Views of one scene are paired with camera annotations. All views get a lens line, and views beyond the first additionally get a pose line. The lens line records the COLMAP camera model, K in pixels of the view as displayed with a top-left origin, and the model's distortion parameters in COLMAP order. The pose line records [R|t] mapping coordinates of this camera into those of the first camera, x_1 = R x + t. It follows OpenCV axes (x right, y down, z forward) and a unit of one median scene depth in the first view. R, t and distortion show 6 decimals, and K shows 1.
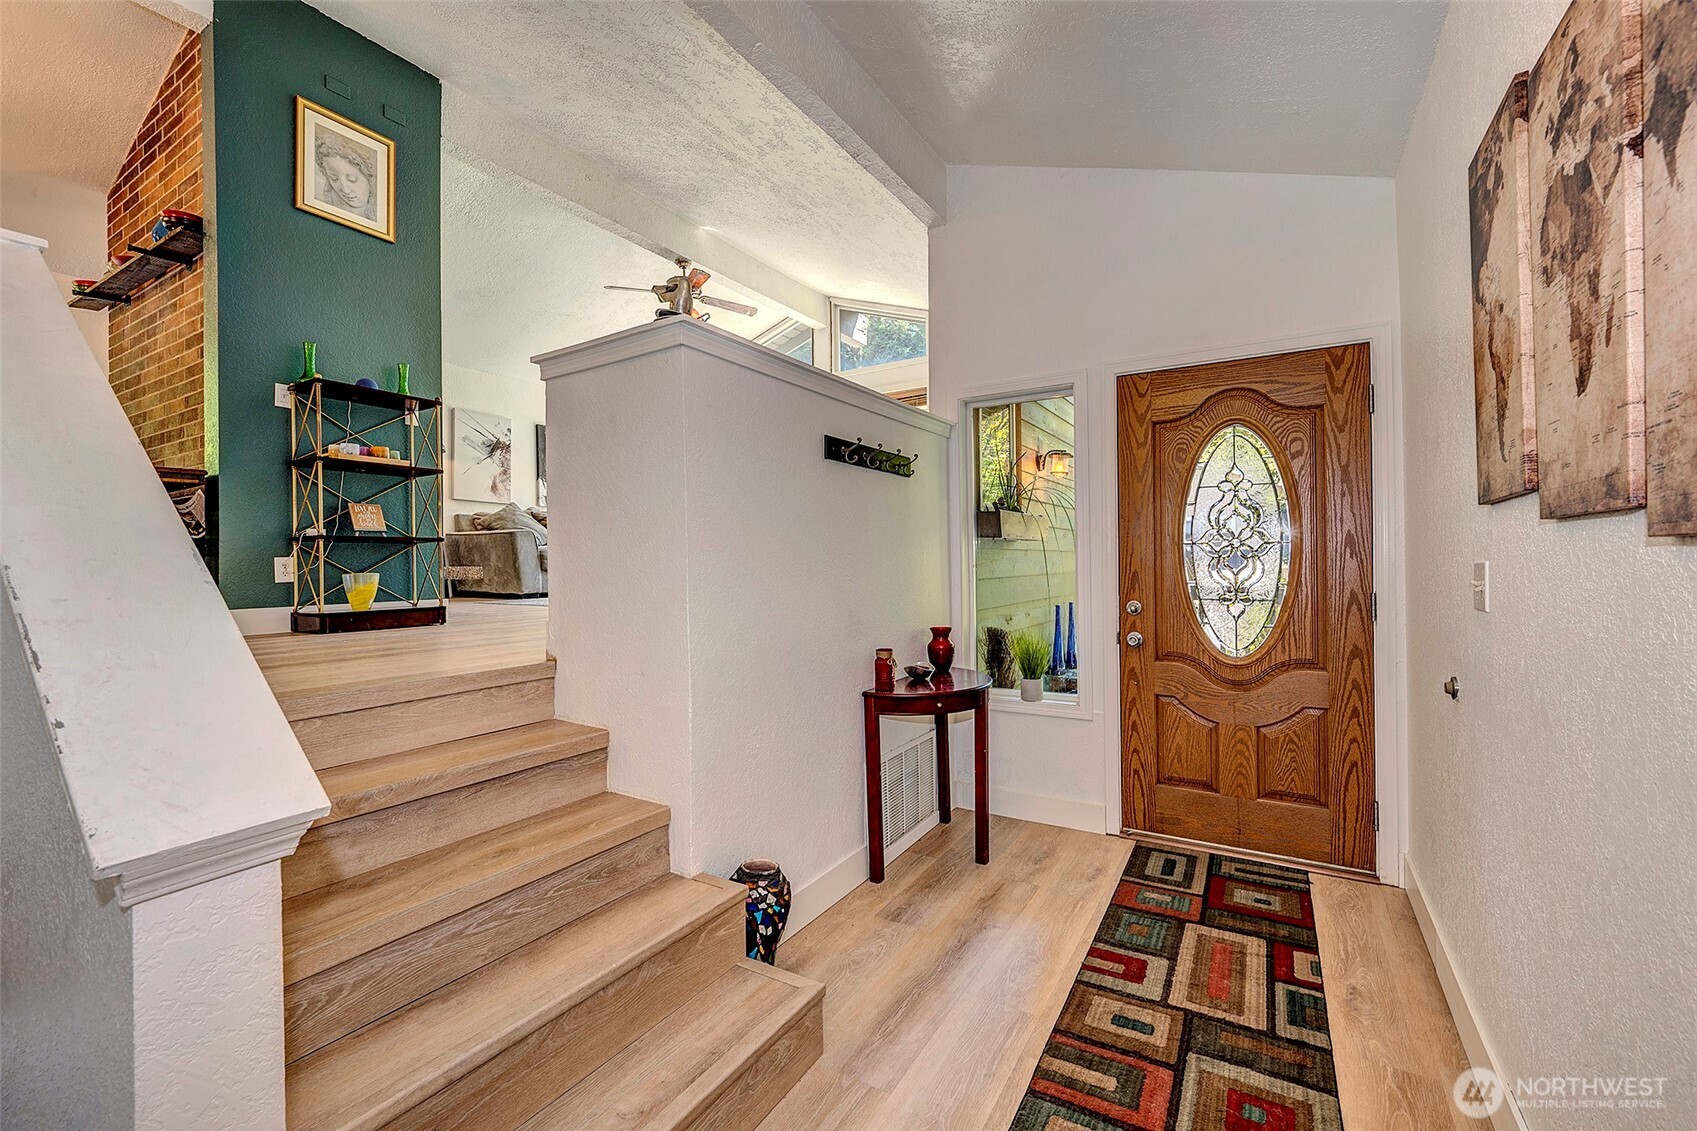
lens RADIAL K [[665.7, 0, 875.2], [0, 665.7, 560.4], [0, 0, 1]] dist [-0.002079, -0.000128]
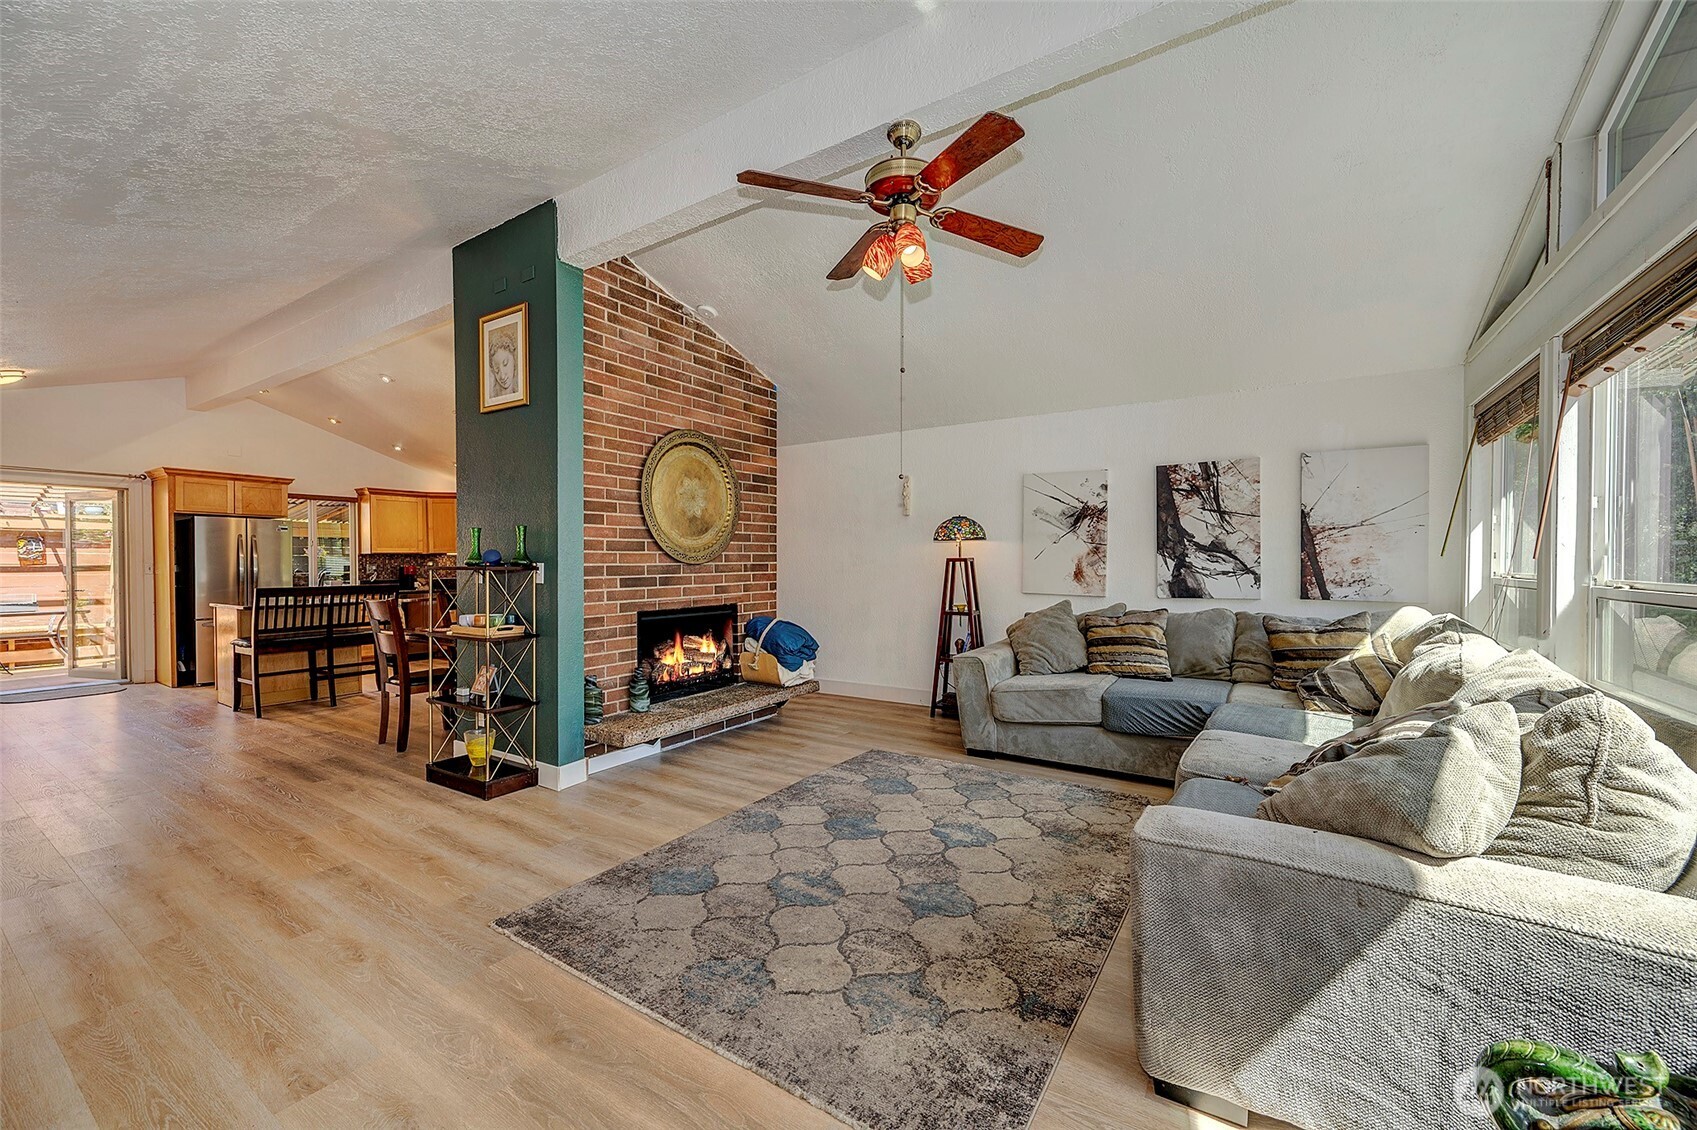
lens RADIAL K [[672.3, 0, 854.5], [0, 672.3, 572.4], [0, 0, 1]] dist [-0.001516, -0.000192]
pose [[-0.029417, 0.027819, -0.999180, 0.141277], [-0.000173, 0.999612, 0.027836, -0.131491], [0.999567, 0.000992, -0.029401, 0.787984]]
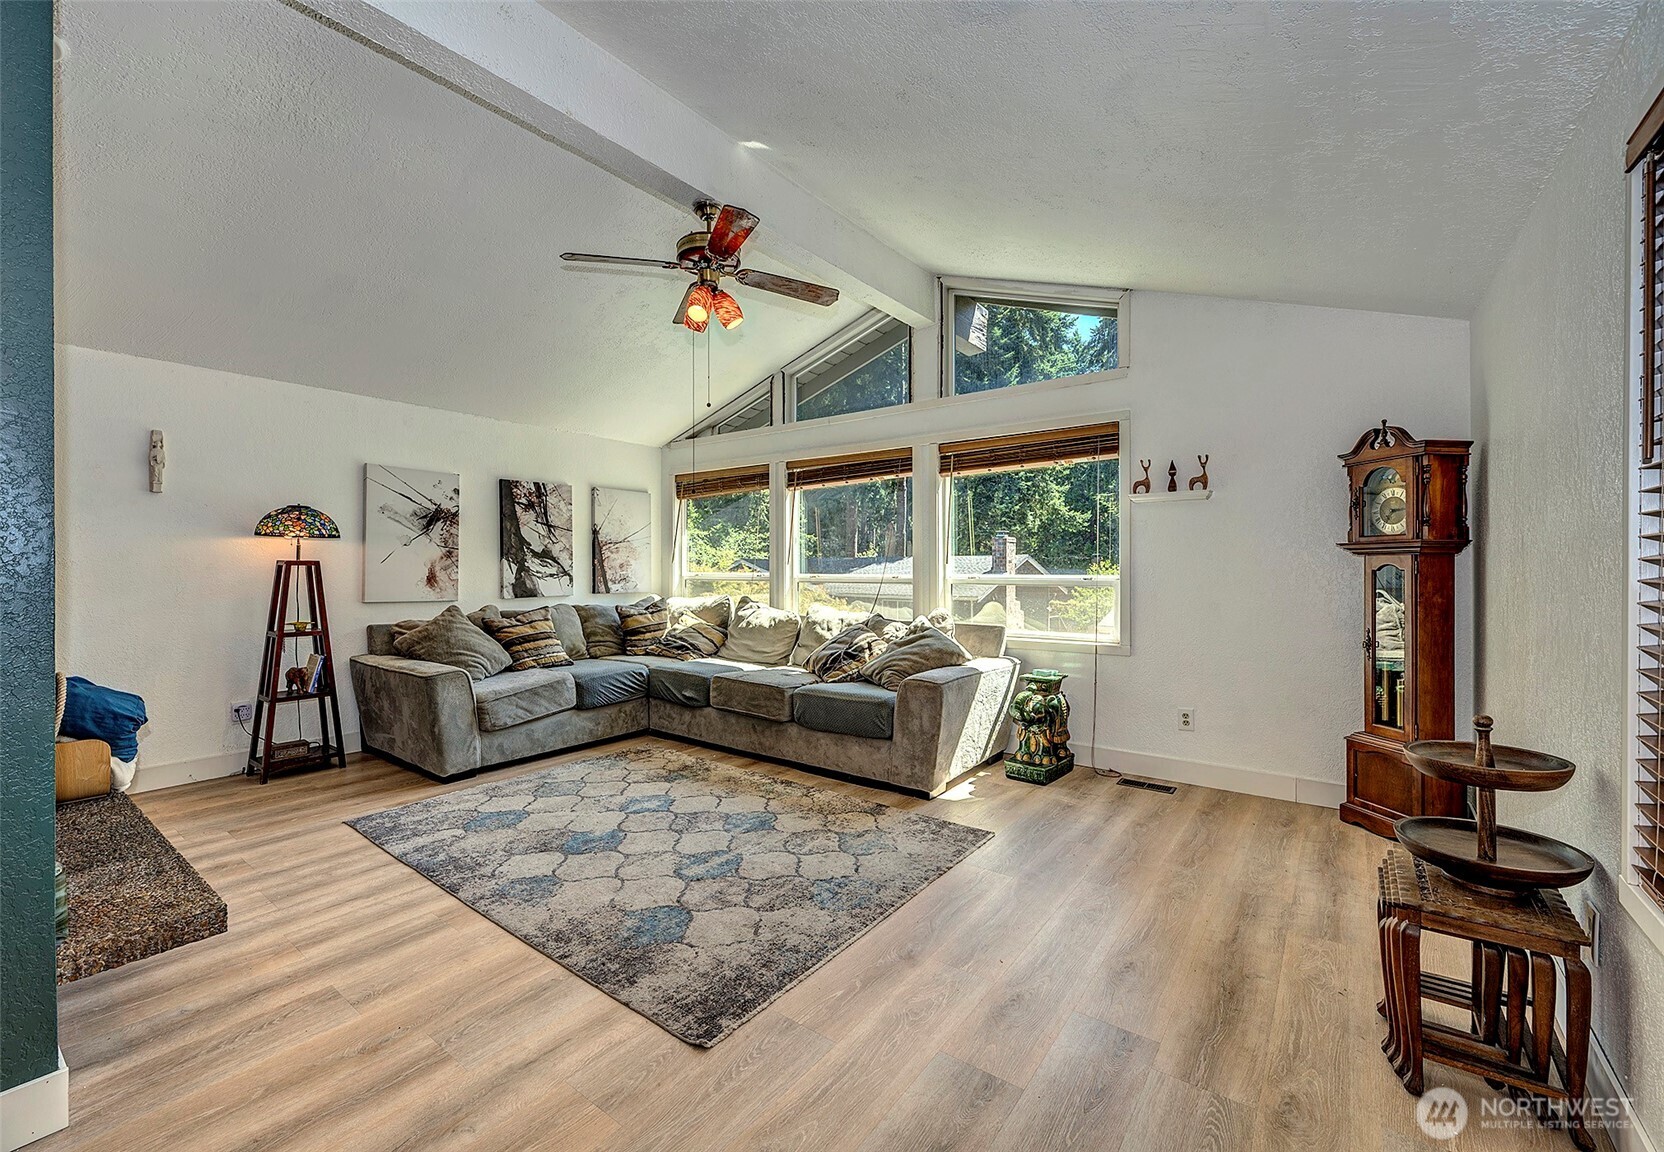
lens RADIAL K [[671.4, 0, 832.0], [0, 671.4, 576.0], [0, 0, 1]] dist [0.001464, 0.000056]
pose [[0.994010, 0.011750, -0.108658, -0.100551], [-0.010458, 0.999868, 0.012458, -0.125593], [0.108790, -0.011247, 0.994001, 0.375004]]
